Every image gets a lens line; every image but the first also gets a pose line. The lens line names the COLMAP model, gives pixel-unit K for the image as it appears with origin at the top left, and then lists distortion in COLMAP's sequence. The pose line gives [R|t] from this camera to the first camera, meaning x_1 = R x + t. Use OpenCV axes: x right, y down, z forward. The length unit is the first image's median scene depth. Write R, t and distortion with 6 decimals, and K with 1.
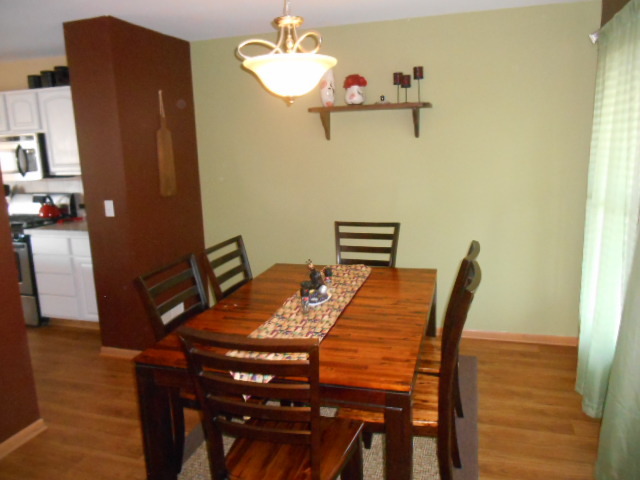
lens RADIAL K [[494.0, 0, 323.1], [0, 494.0, 240.7], [0, 0, 1]] dist [-0.026819, 0.008468]
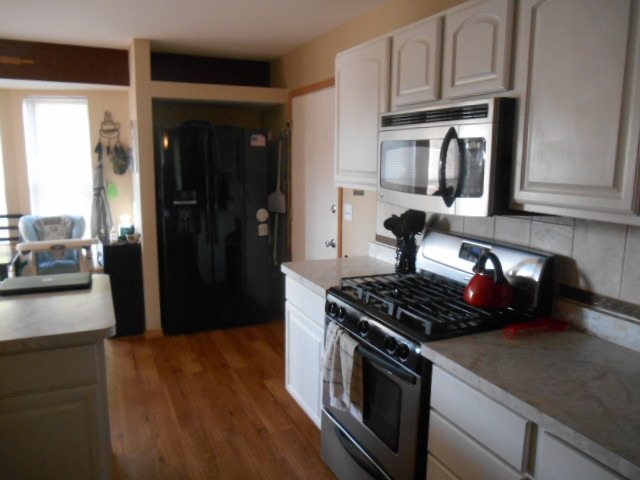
lens RADIAL K [[494.0, 0, 320.2], [0, 494.0, 240.8], [0, 0, 1]] dist [-0.026819, 0.008468]
pose [[0.670293, 0.161805, -0.724242, -0.377317], [-0.169028, 0.983576, 0.063307, -0.109822], [0.722591, 0.079983, 0.686633, 0.636775]]
